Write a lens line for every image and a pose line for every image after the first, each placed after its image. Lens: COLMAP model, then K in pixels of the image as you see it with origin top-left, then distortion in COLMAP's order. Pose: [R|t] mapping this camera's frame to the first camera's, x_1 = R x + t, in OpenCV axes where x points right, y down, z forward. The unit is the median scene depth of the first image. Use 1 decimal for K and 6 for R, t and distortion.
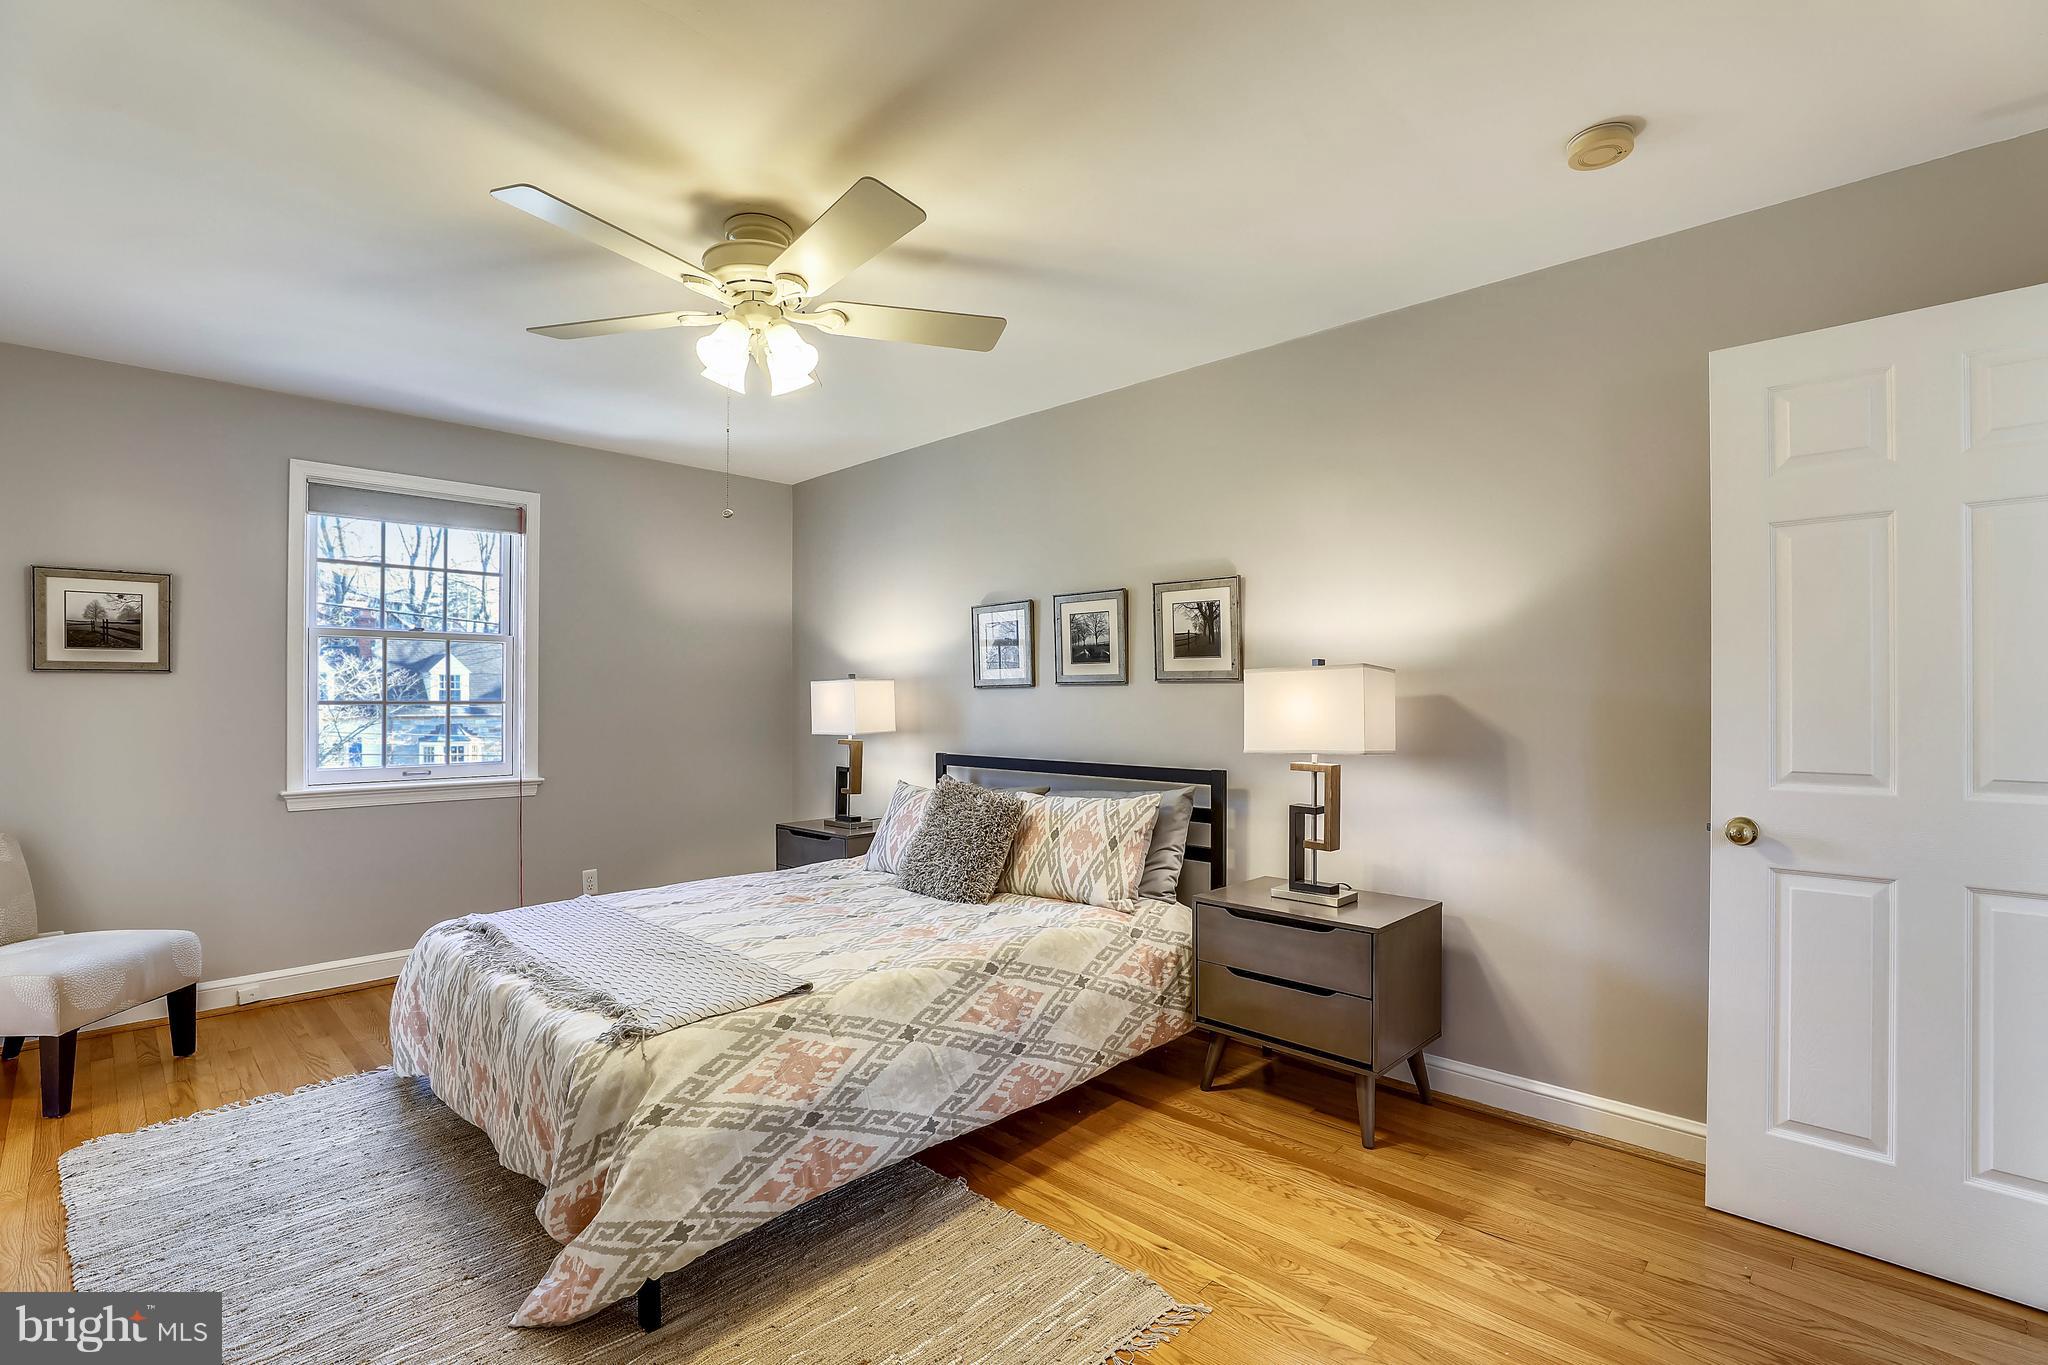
lens RADIAL K [[938.2, 0, 1020.2], [0, 938.2, 712.8], [0, 0, 1]] dist [-0.005070, 0.004194]
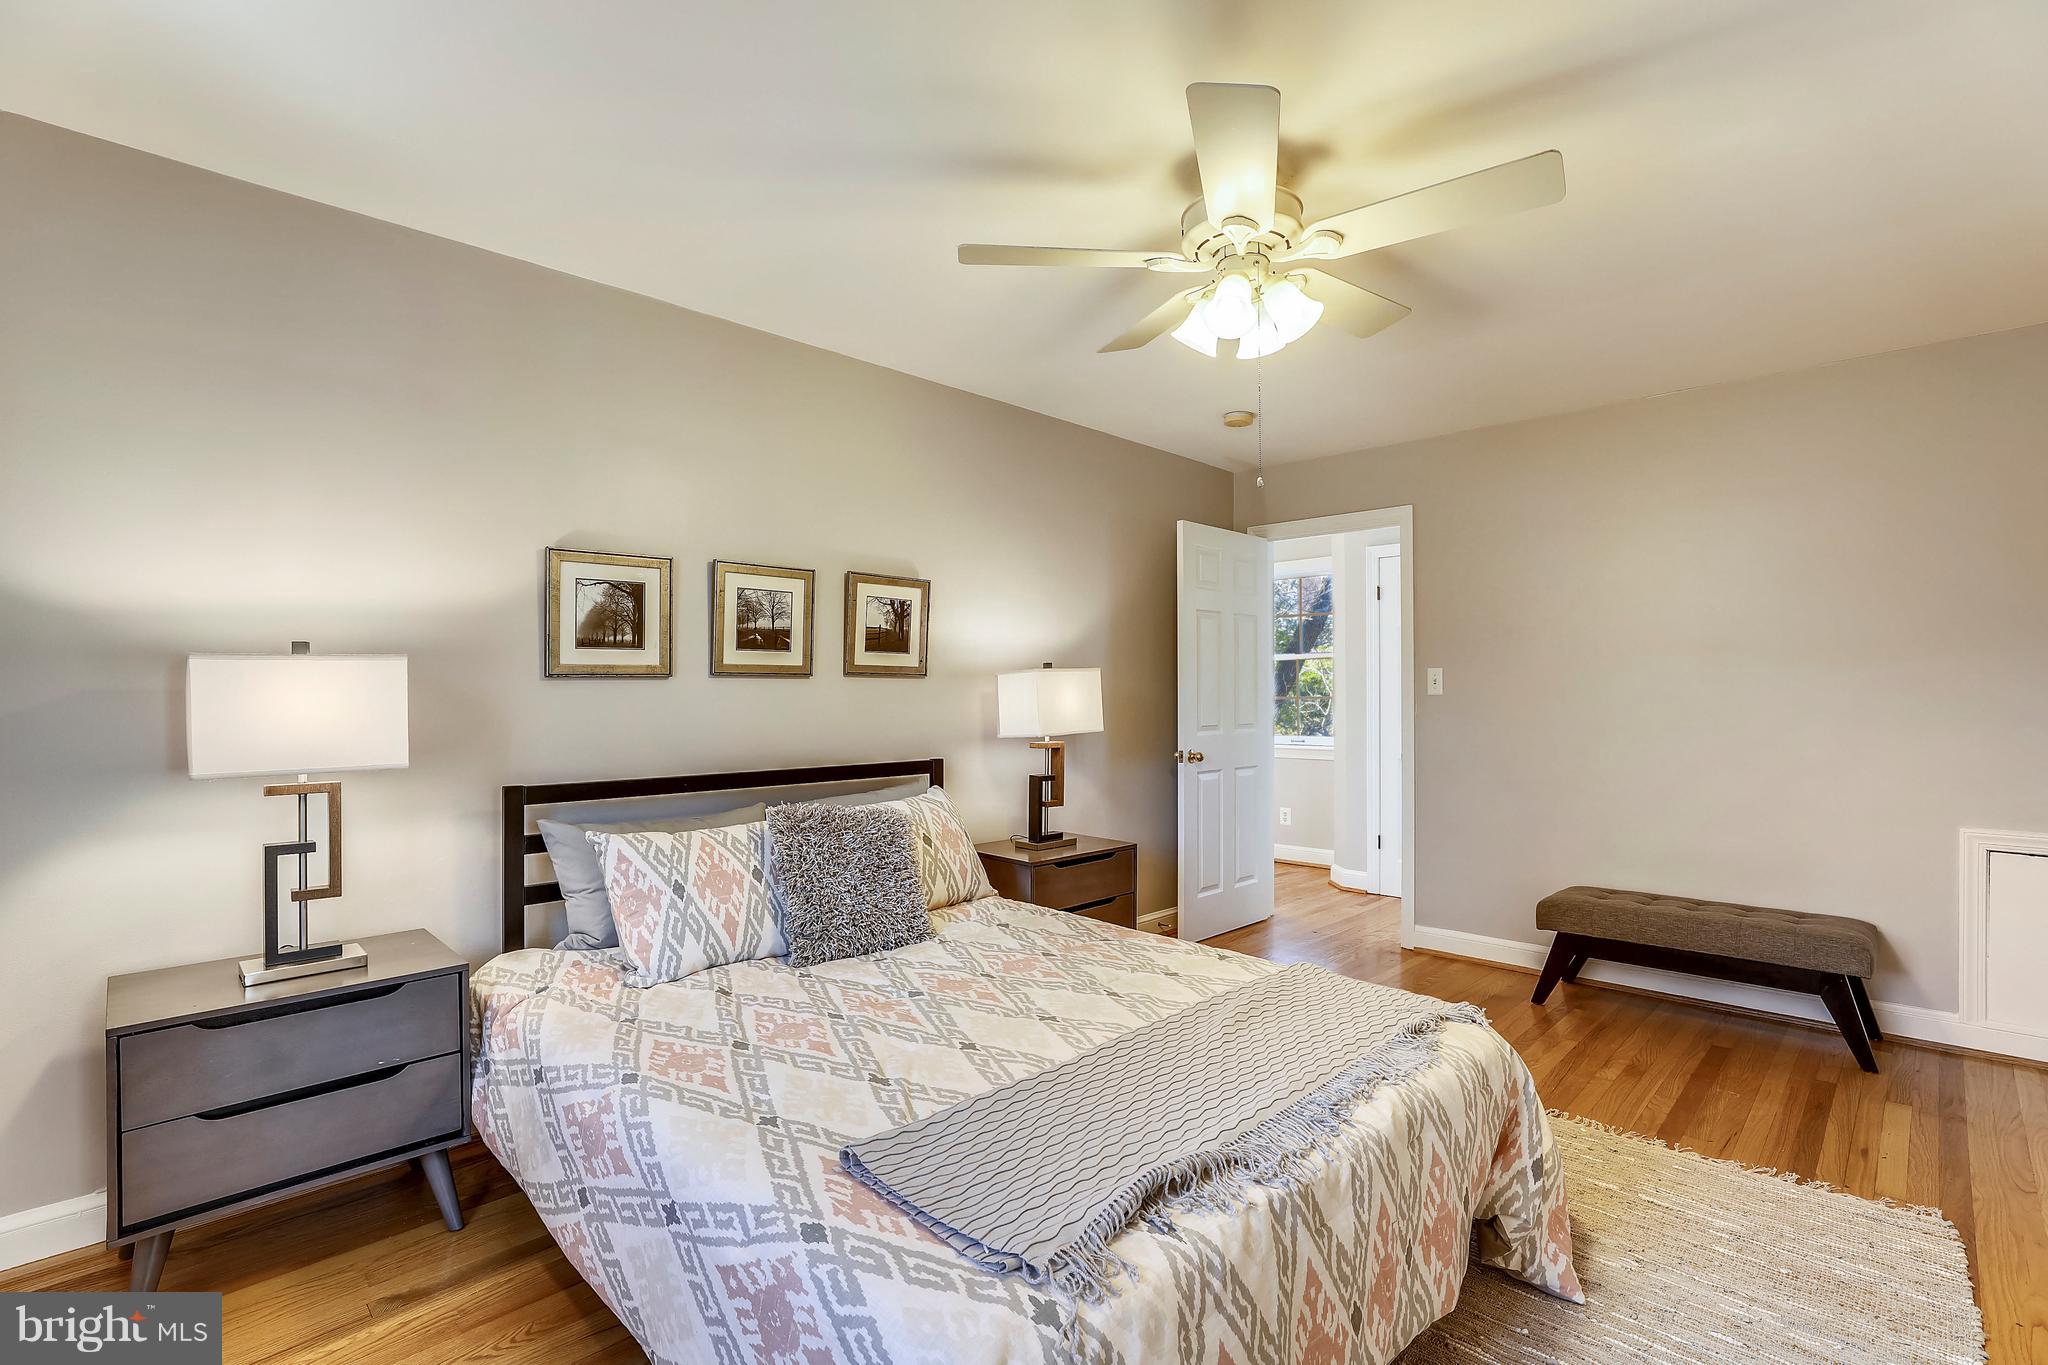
lens RADIAL K [[938.2, 0, 1016.7], [0, 938.2, 686.6], [0, 0, 1]] dist [-0.005070, 0.004194]
pose [[0.032265, 0.008953, 0.999439, -1.033861], [0.020346, 0.999747, -0.009613, -0.011428], [-0.999272, 0.020645, 0.032075, 1.033336]]
